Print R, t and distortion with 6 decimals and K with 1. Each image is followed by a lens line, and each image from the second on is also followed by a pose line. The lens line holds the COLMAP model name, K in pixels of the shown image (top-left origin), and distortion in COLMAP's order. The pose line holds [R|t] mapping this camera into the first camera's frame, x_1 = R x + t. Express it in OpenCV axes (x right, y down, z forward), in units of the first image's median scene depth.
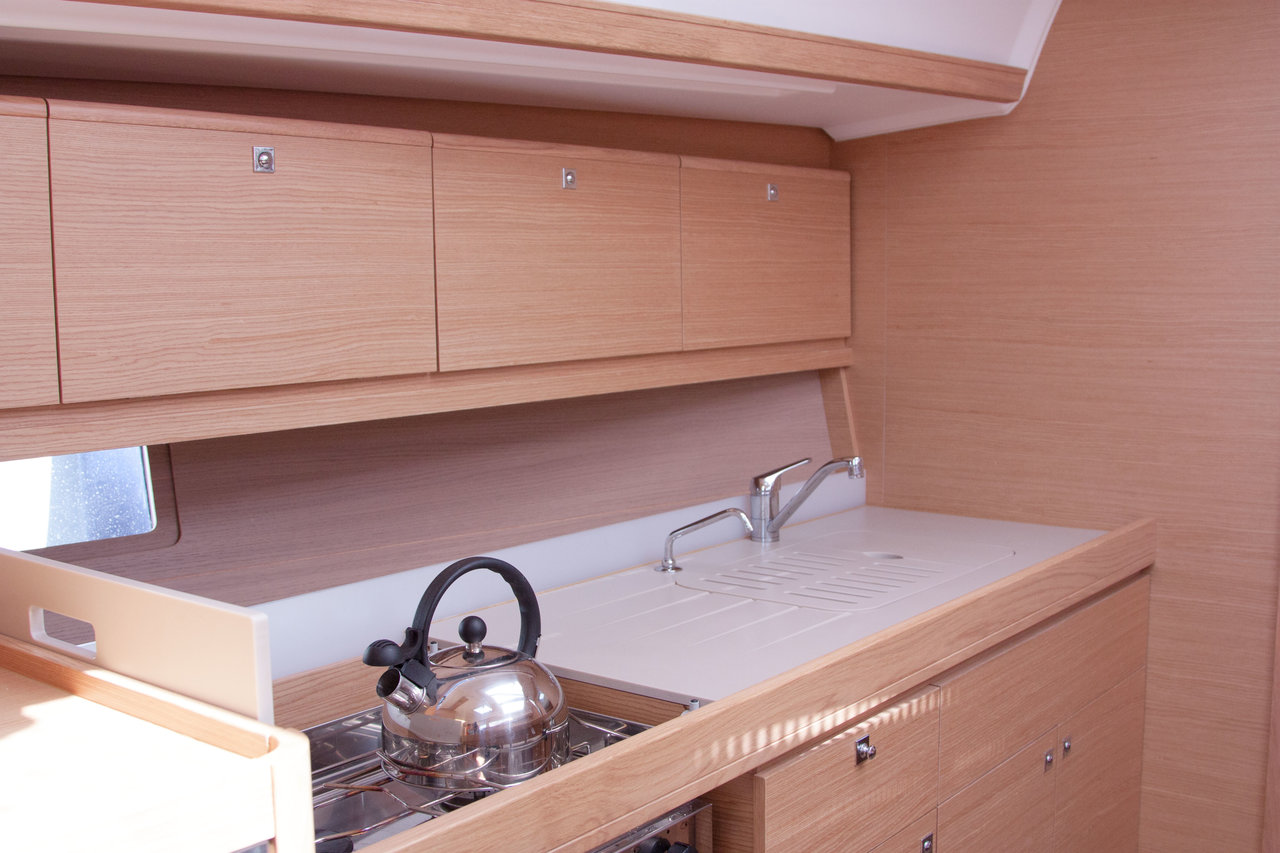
lens RADIAL K [[1361.4, 0, 634.9], [0, 1361.4, 429.5], [0, 0, 1]] dist [-0.111434, 0.000000]
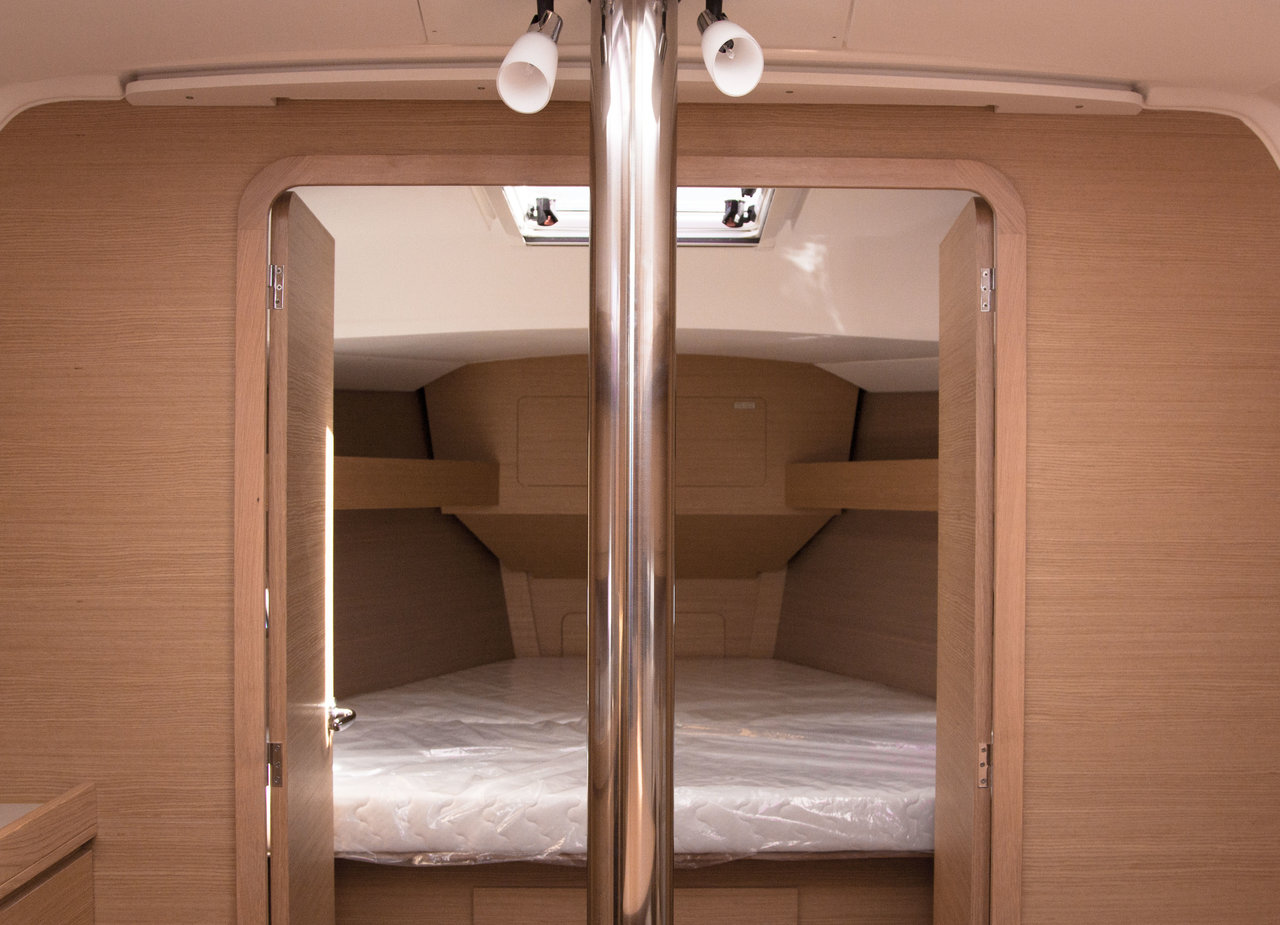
lens RADIAL K [[1500.2, 0, 642.0], [0, 1500.2, 474.5], [0, 0, 1]] dist [-0.101936, 0.000000]
pose [[0.769368, 0.007801, 0.638758, 0.053437], [0.065642, 0.993667, -0.091199, -0.021217], [-0.635424, 0.112094, 0.763984, 0.031404]]
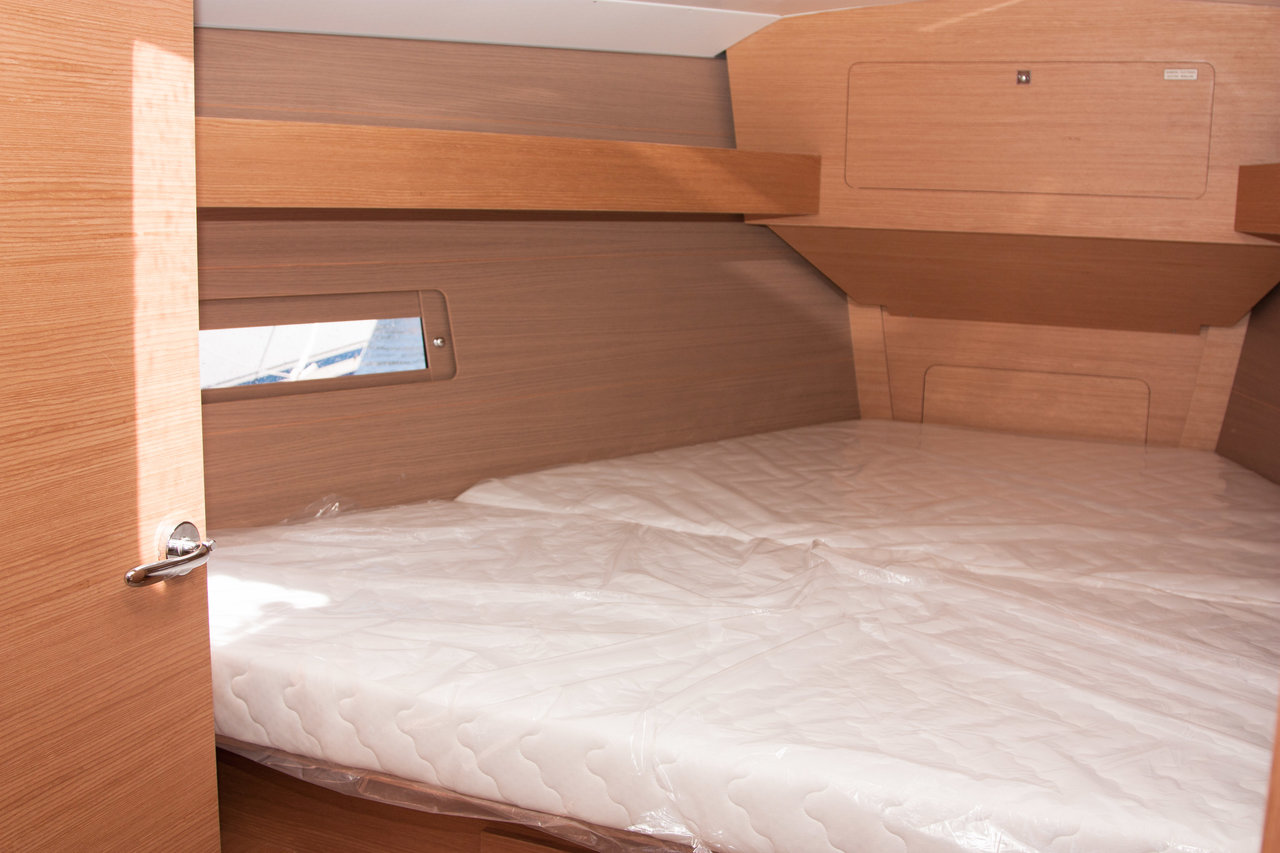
lens RADIAL K [[1361.4, 0, 646.7], [0, 1361.4, 424.1], [0, 0, 1]] dist [-0.111434, 0.000000]
pose [[0.964623, -0.019275, 0.262927, 0.655164], [0.003336, 0.998136, 0.060932, -0.051678], [-0.263611, -0.057900, 0.962890, 0.436410]]
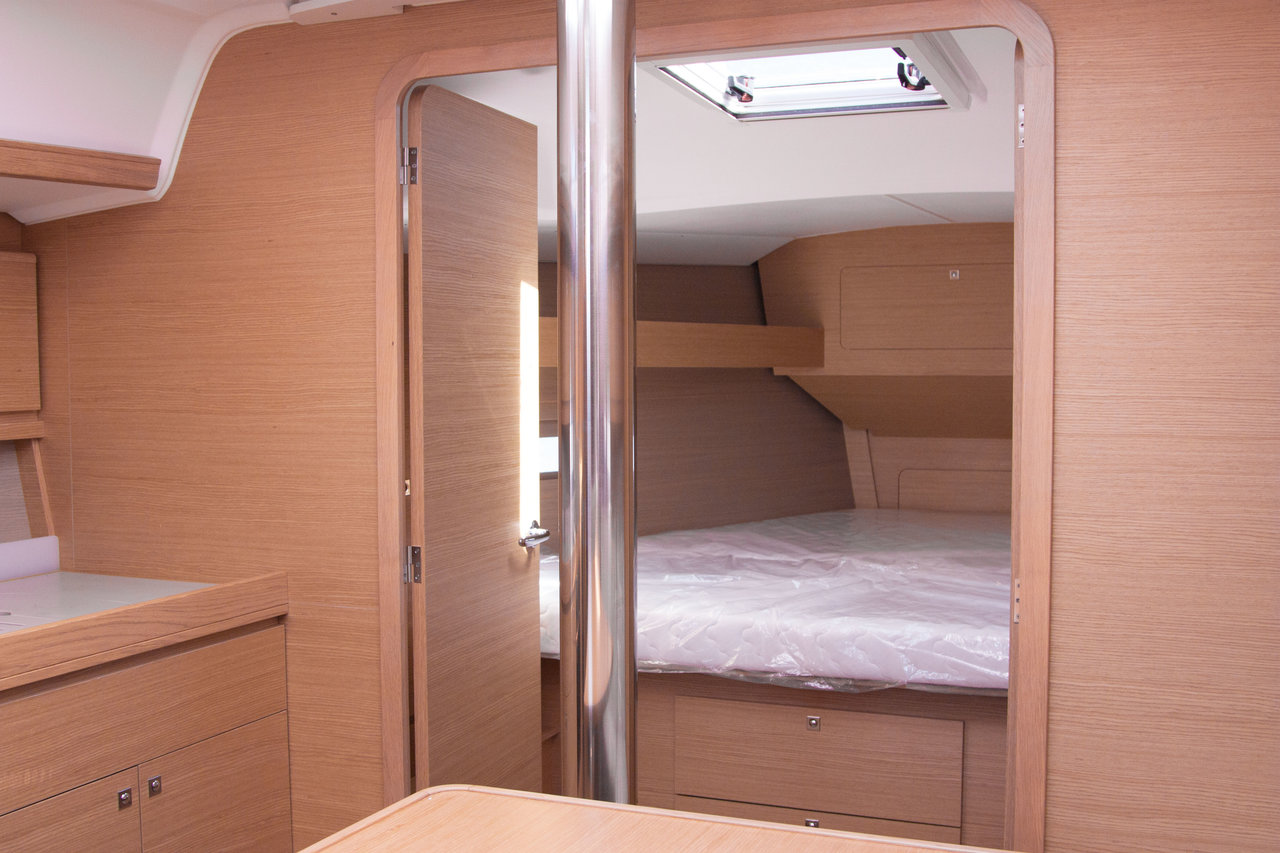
lens RADIAL K [[1361.4, 0, 636.9], [0, 1361.4, 425.8], [0, 0, 1]] dist [-0.111434, 0.000000]
pose [[0.959539, -0.011463, 0.281343, 0.353764], [0.030583, 0.997503, -0.063665, 0.026595], [-0.279910, 0.069693, 0.957493, -0.129172]]
